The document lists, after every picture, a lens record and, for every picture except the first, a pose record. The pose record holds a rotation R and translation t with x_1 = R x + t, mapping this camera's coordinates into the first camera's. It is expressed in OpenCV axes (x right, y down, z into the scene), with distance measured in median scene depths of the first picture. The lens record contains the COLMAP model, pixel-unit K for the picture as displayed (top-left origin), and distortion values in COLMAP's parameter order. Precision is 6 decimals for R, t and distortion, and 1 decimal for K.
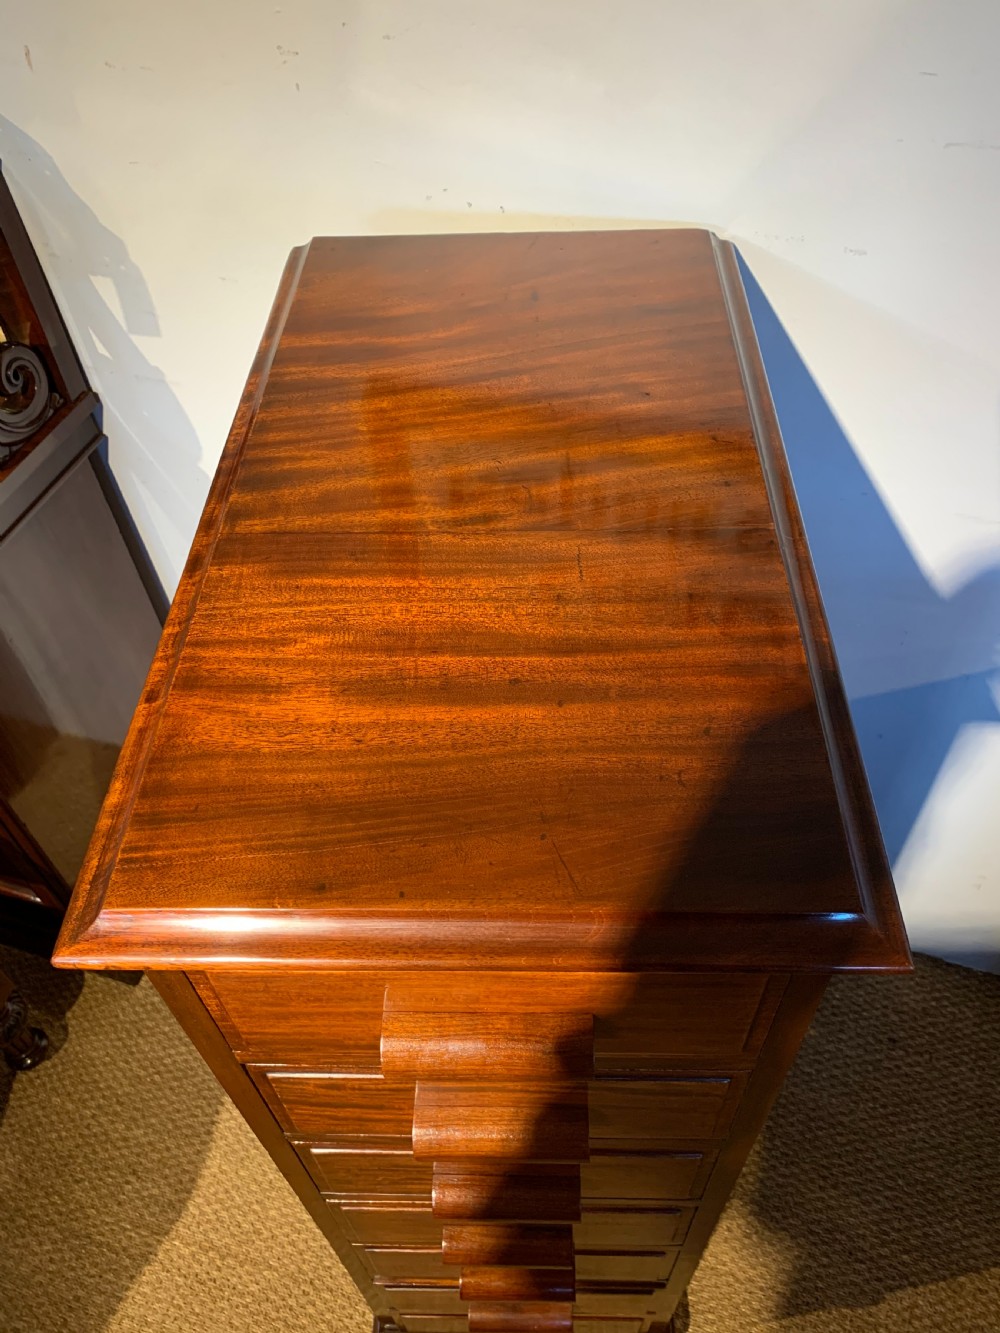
lens RADIAL K [[1013.2, 0, 503.1], [0, 1013.2, 658.0], [0, 0, 1]] dist [-0.002729, 0.000139]
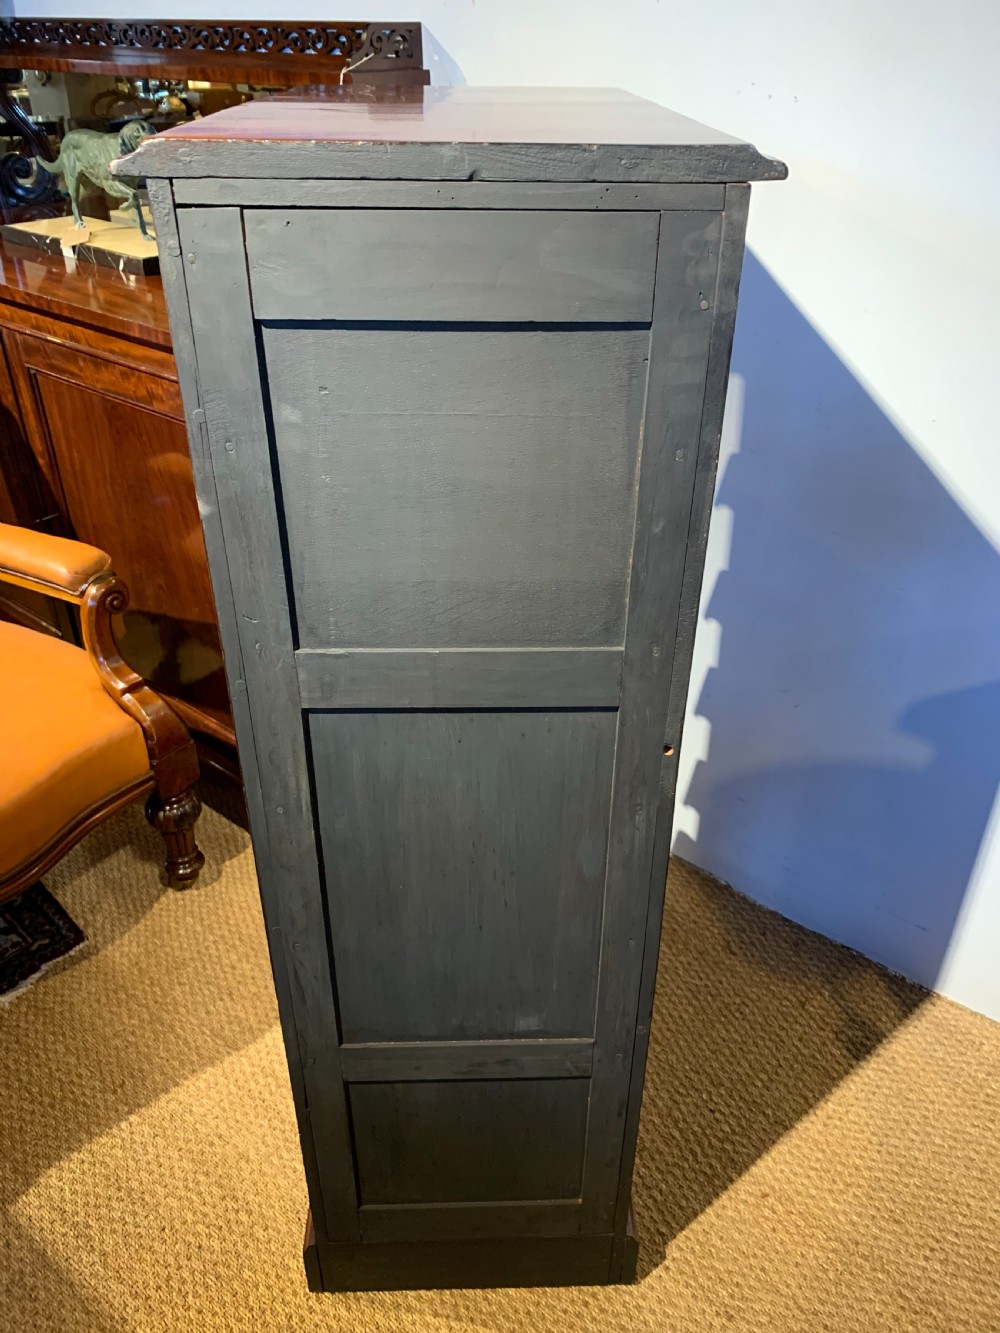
lens RADIAL K [[1019.6, 0, 507.2], [0, 1019.6, 660.4], [0, 0, 1]] dist [-0.012998, 0.009057]
pose [[0.932650, 0.232049, -0.276256, 0.107388], [-0.299004, 0.925636, -0.231937, 0.362638], [0.201892, 0.298918, 0.932678, -0.007018]]
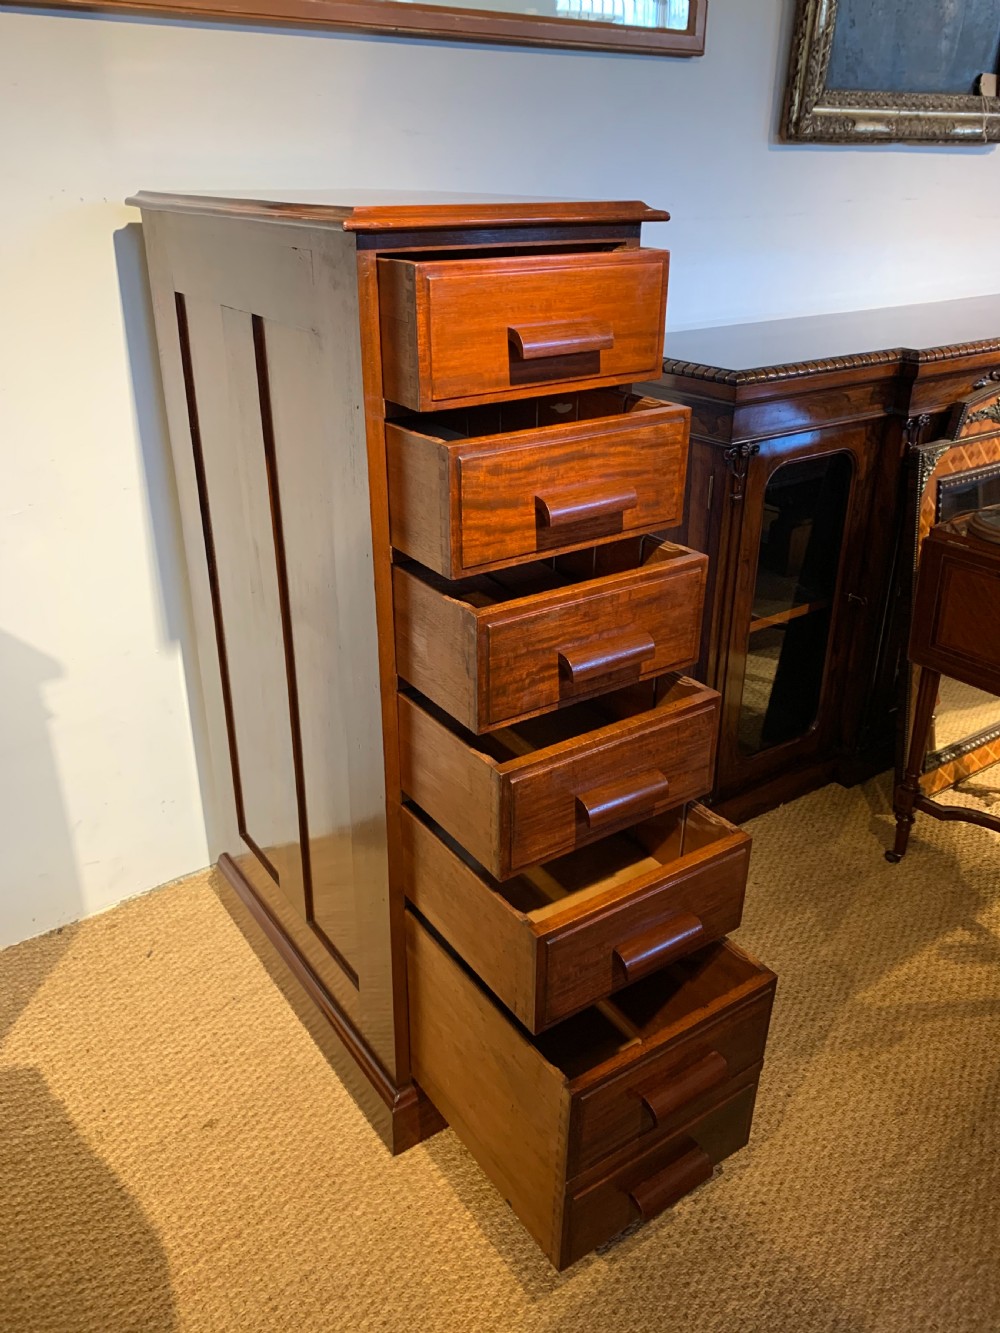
lens RADIAL K [[1013.2, 0, 507.8], [0, 1013.2, 662.6], [0, 0, 1]] dist [-0.002729, 0.000139]
pose [[0.594962, -0.314891, 0.739503, -0.630084], [0.581618, 0.803689, -0.125715, 0.423364], [-0.554744, 0.504904, 0.661311, 0.001361]]
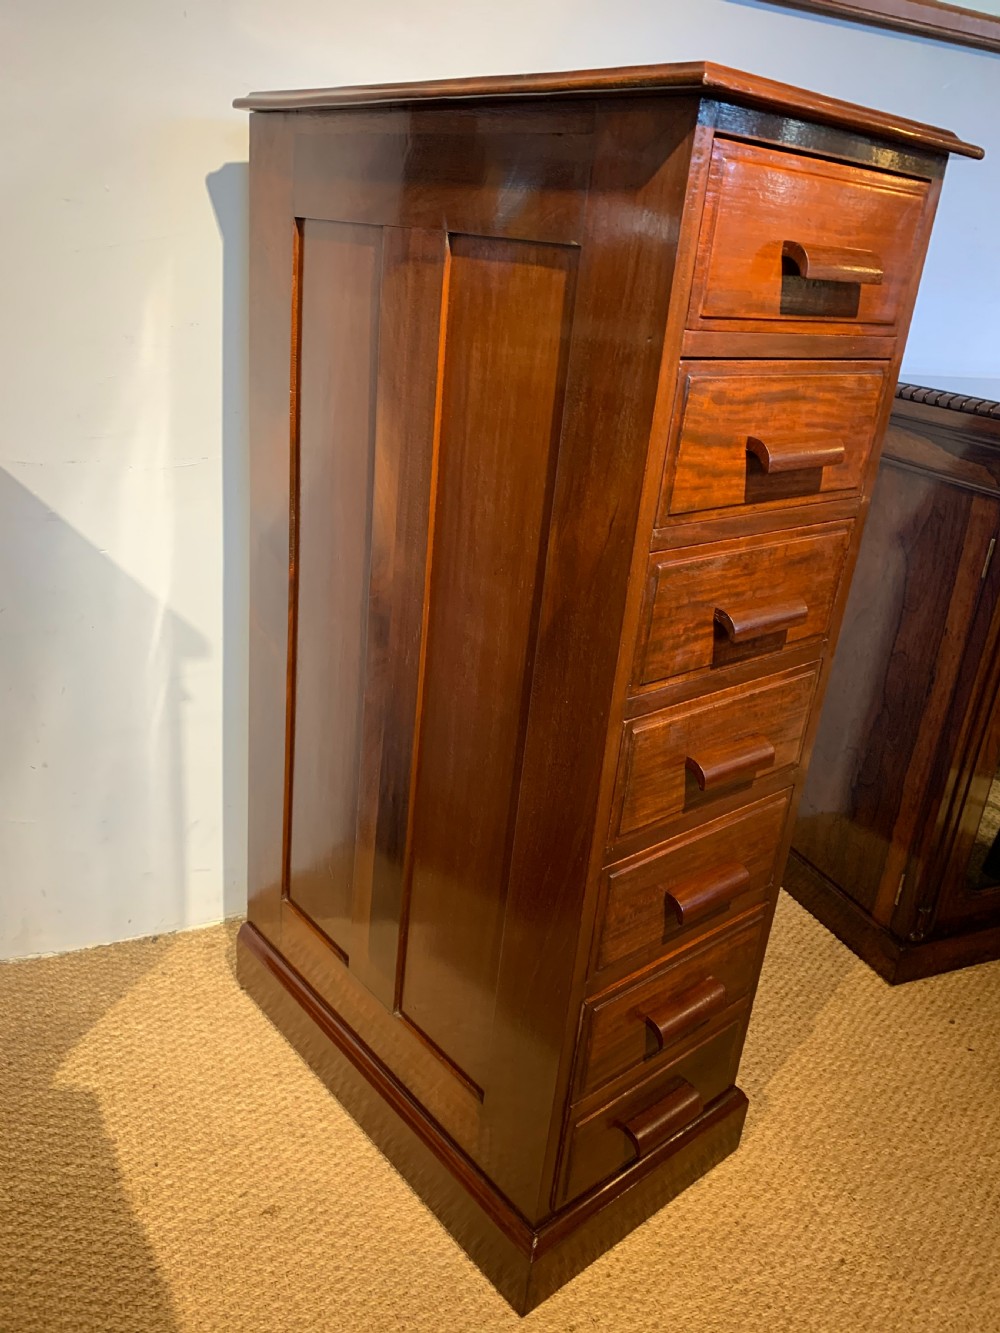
lens RADIAL K [[1013.2, 0, 505.6], [0, 1013.2, 667.1], [0, 0, 1]] dist [-0.002729, 0.000139]
pose [[0.739503, -0.161448, 0.653506, -0.536093], [0.416988, 0.871987, -0.256437, 0.397421], [-0.528447, 0.462140, 0.712159, 0.160310]]
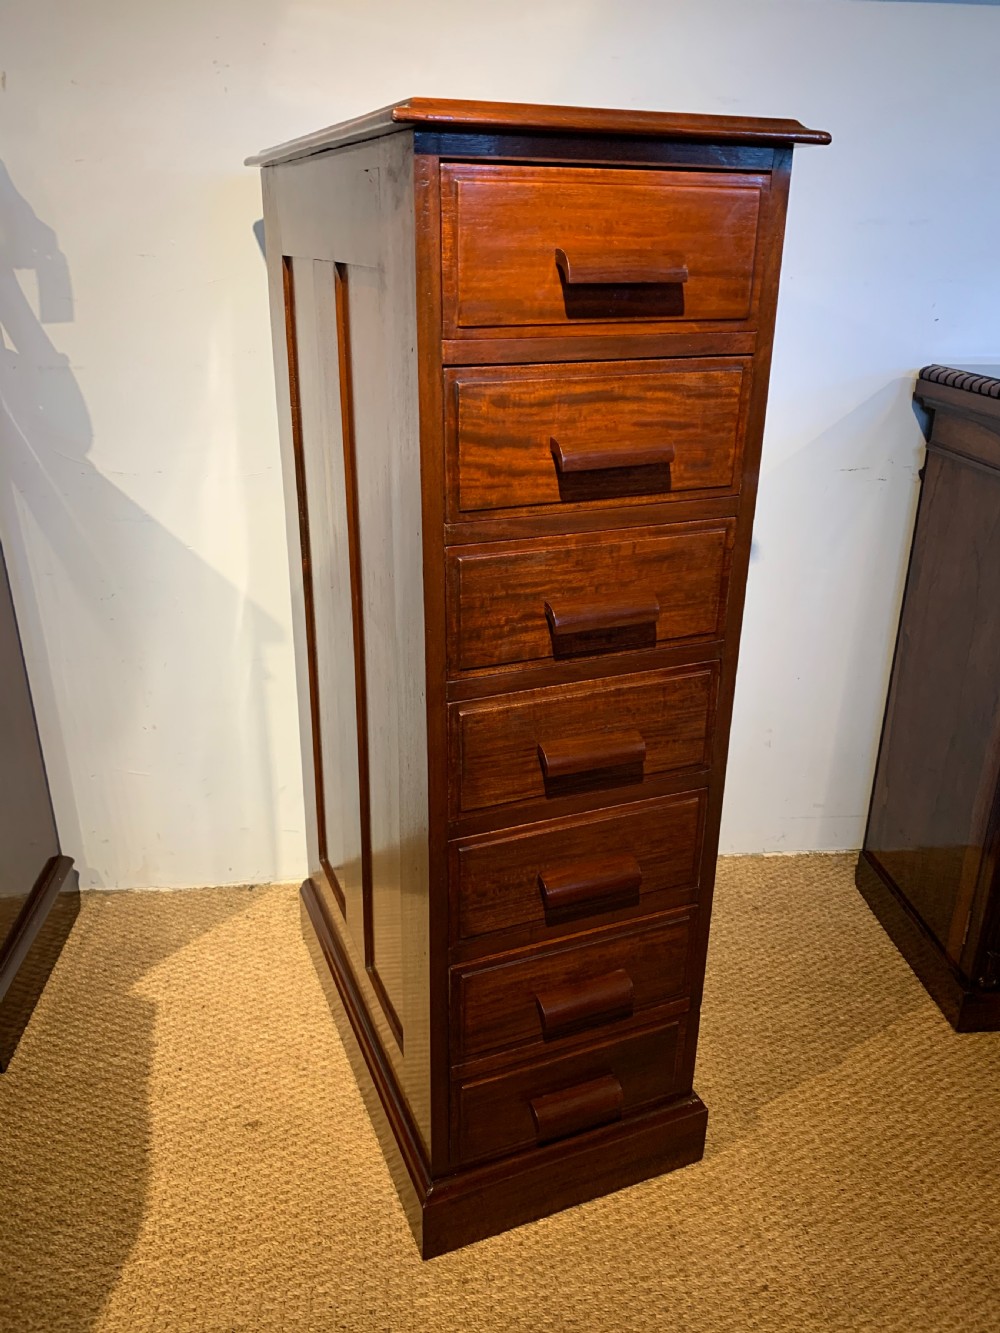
lens RADIAL K [[1013.2, 0, 508.0], [0, 1013.2, 669.5], [0, 0, 1]] dist [-0.002729, 0.000139]
pose [[0.913542, -0.115612, 0.389967, -0.311962], [0.271951, 0.886558, -0.374242, 0.534240], [-0.302462, 0.447938, 0.841349, -0.000262]]
